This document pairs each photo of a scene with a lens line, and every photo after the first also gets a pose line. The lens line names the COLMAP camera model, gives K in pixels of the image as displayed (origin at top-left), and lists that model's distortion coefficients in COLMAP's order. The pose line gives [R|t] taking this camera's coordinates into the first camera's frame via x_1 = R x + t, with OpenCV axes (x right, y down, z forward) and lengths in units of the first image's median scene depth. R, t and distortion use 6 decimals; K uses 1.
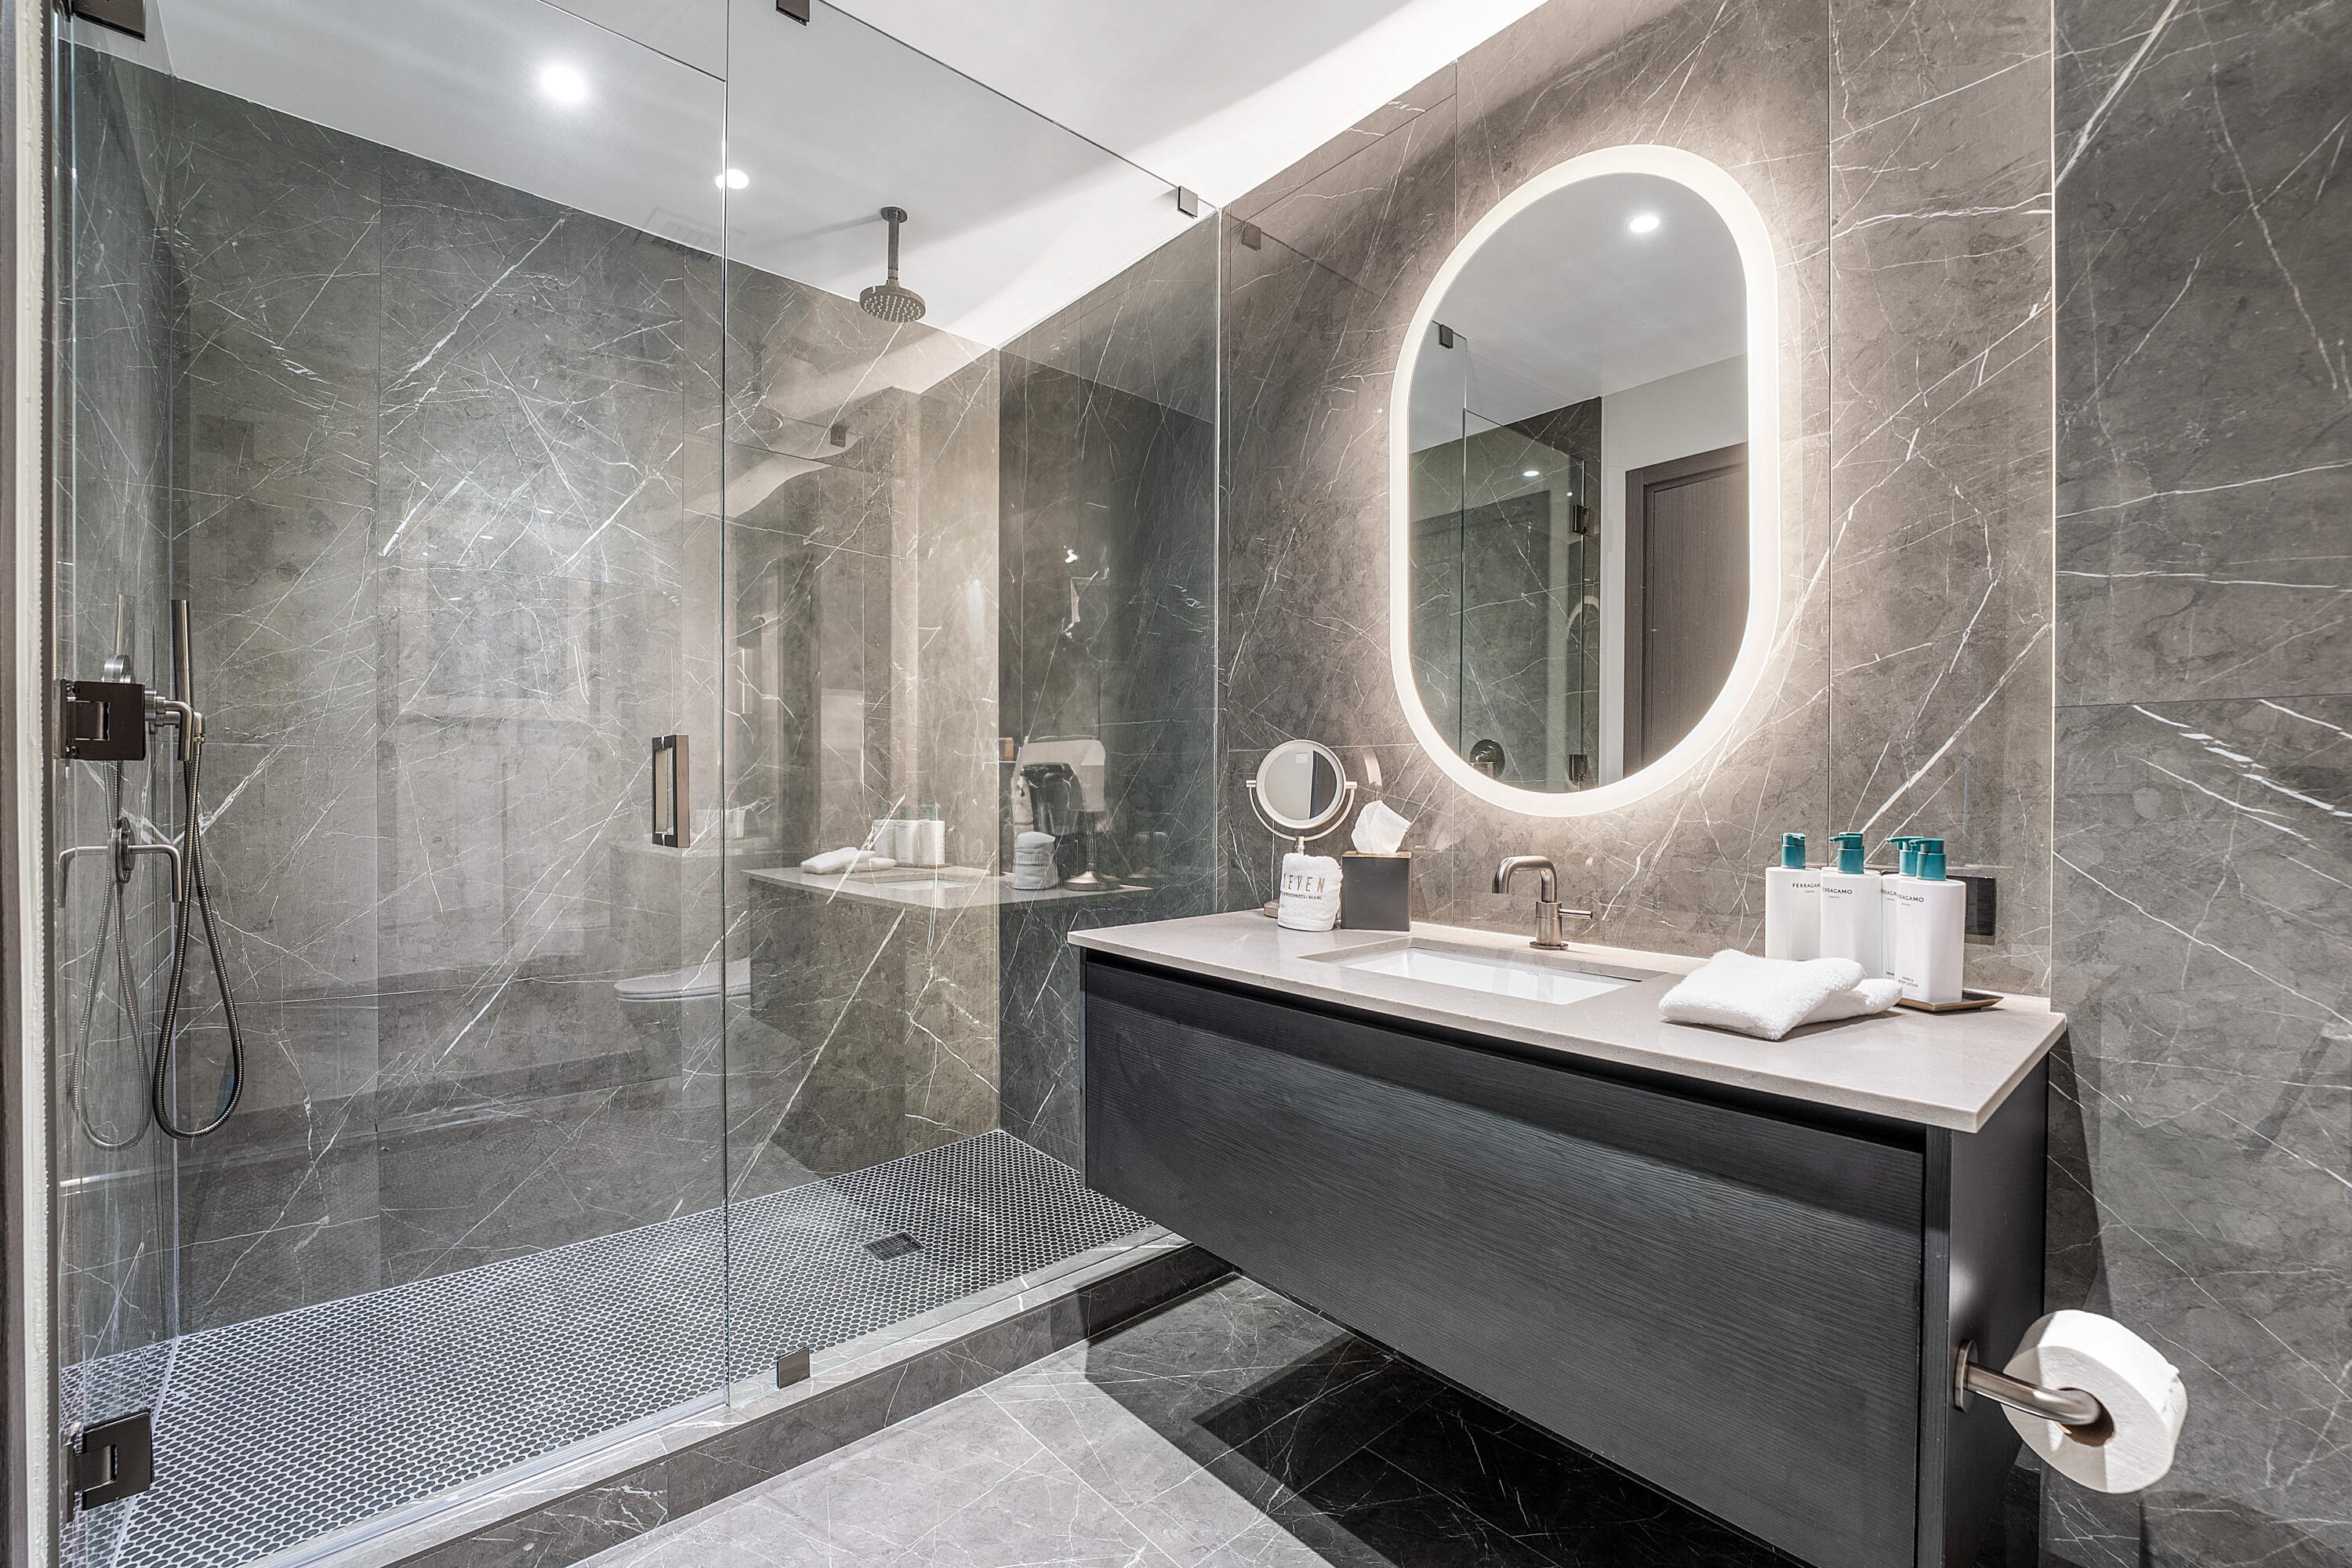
lens RADIAL K [[992.2, 0, 1176.6], [0, 992.2, 783.5], [0, 0, 1]] dist [-0.010112, -0.001988]
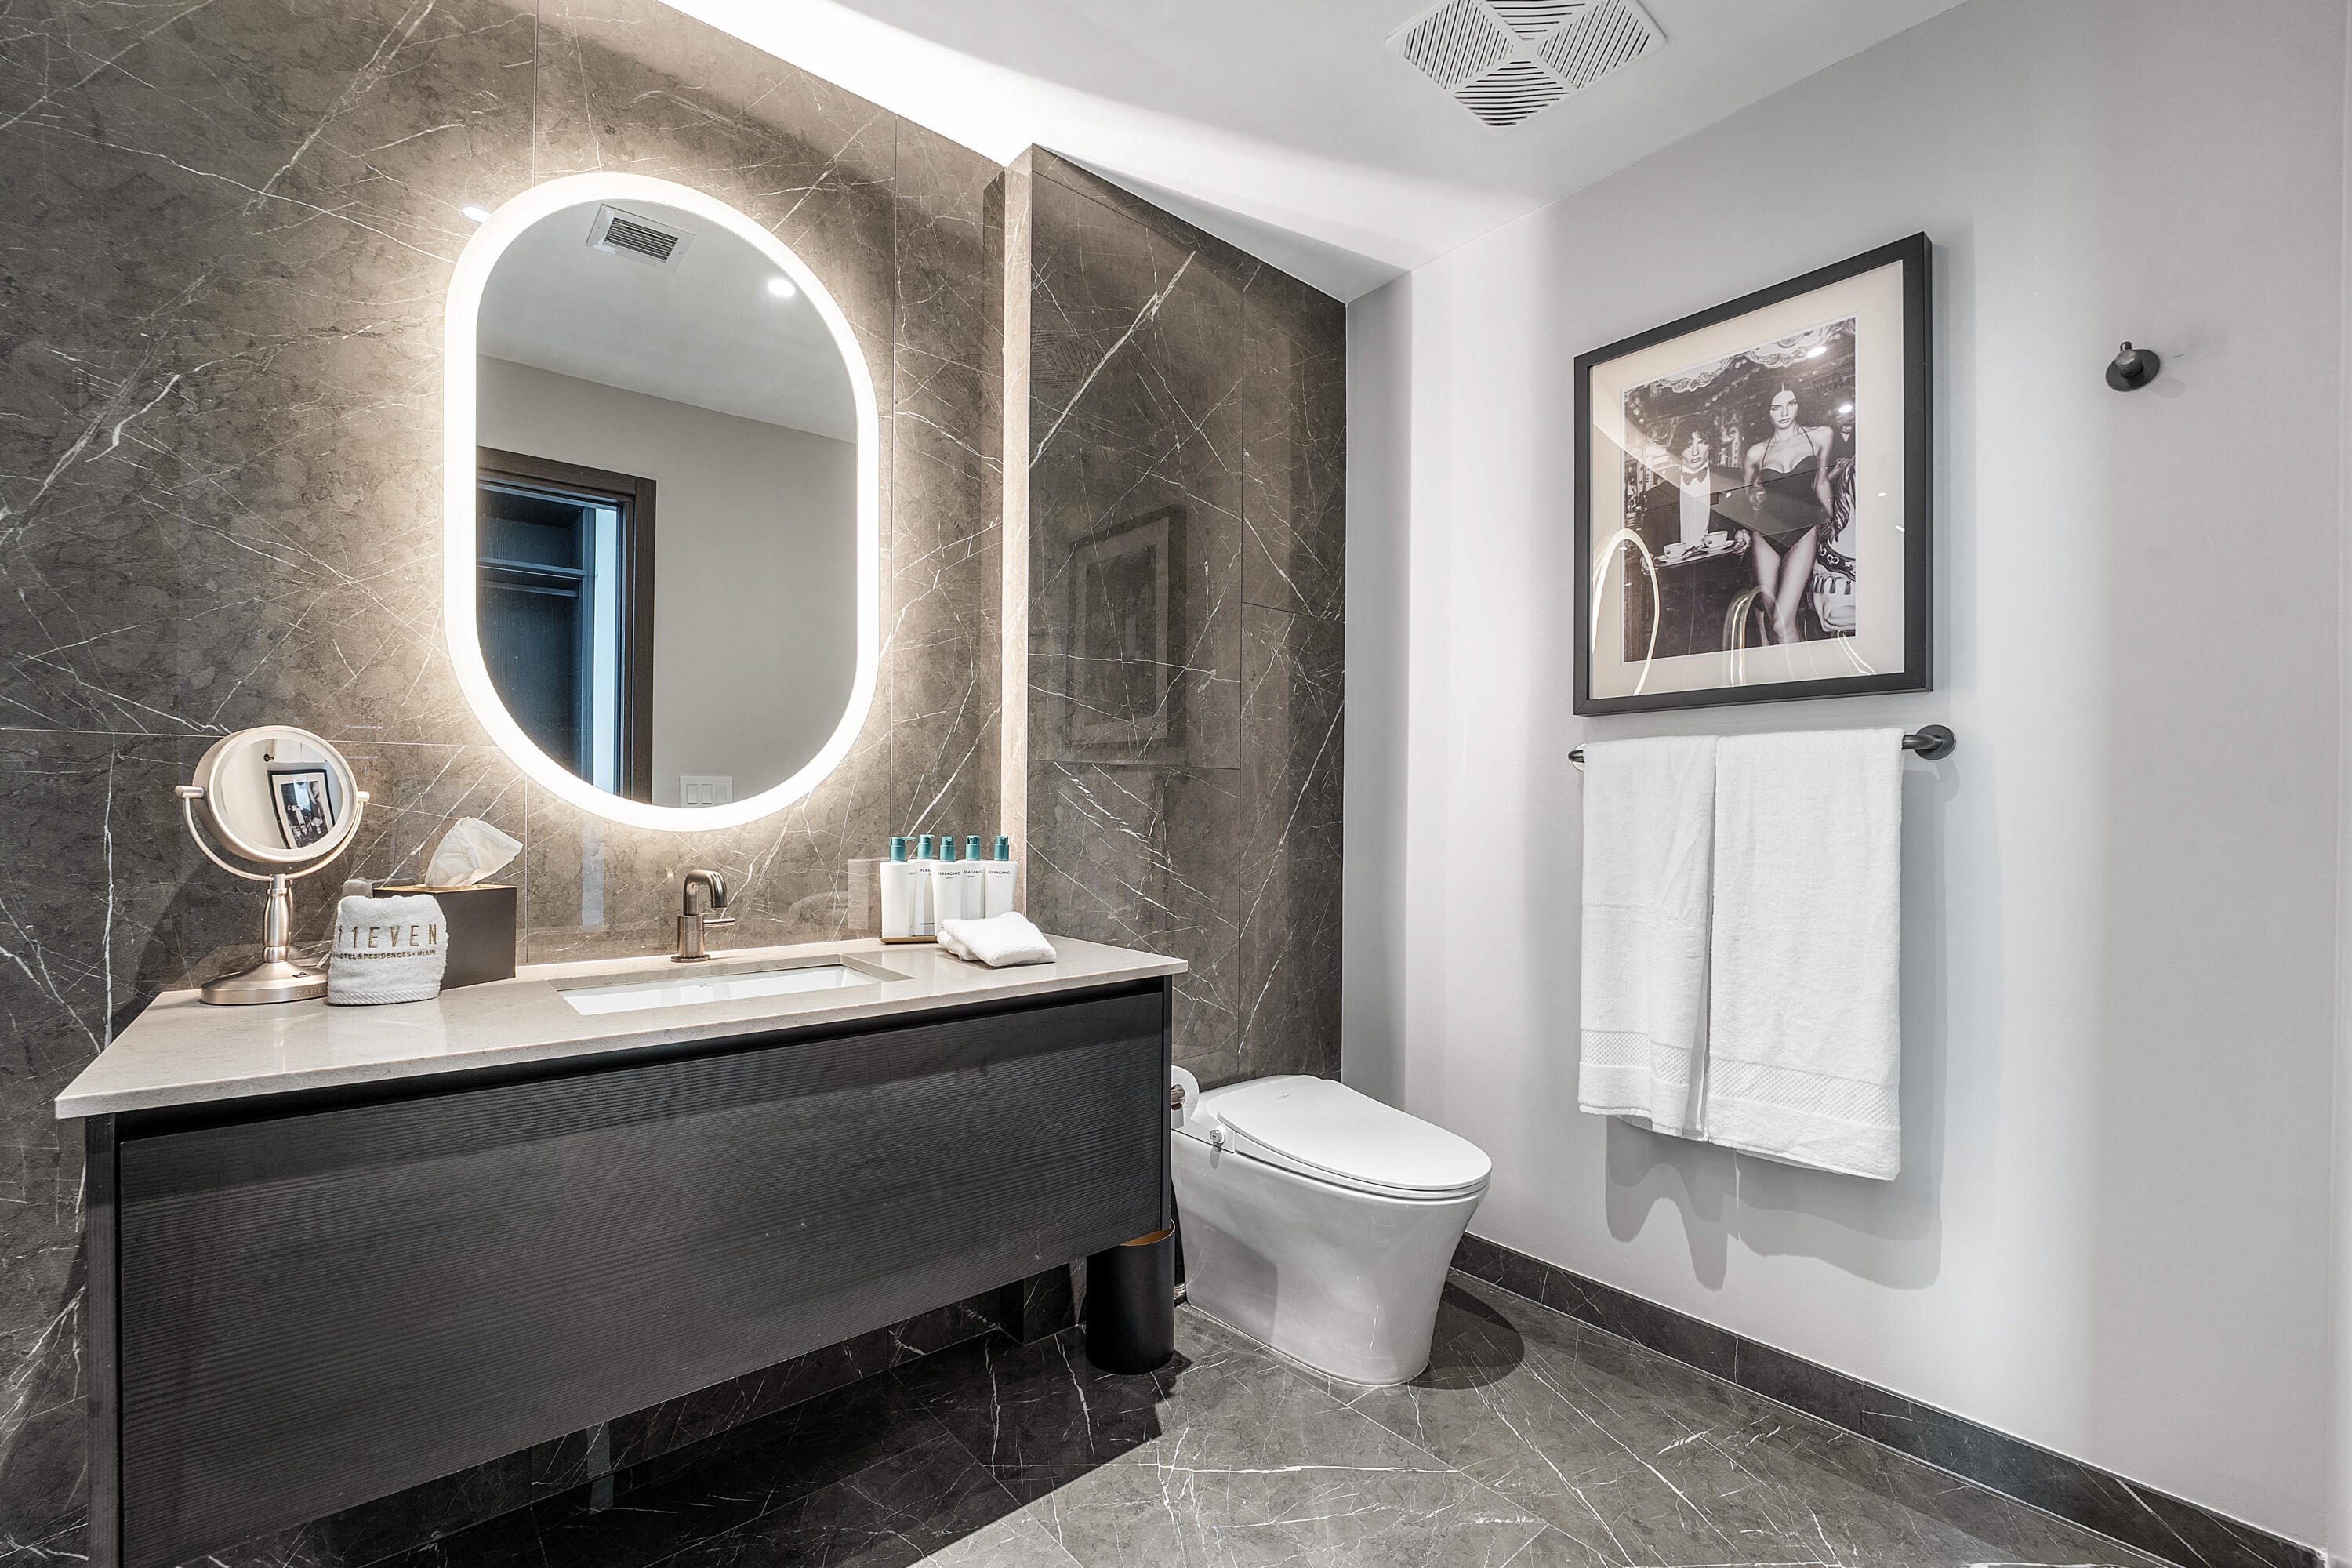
lens RADIAL K [[992.2, 0, 1175.7], [0, 992.2, 807.0], [0, 0, 1]] dist [-0.010112, -0.001988]
pose [[0.010424, 0.001079, 0.999945, -0.694391], [-0.010716, 0.999942, -0.000967, 0.004771], [-0.999888, -0.010706, 0.010435, 0.543776]]
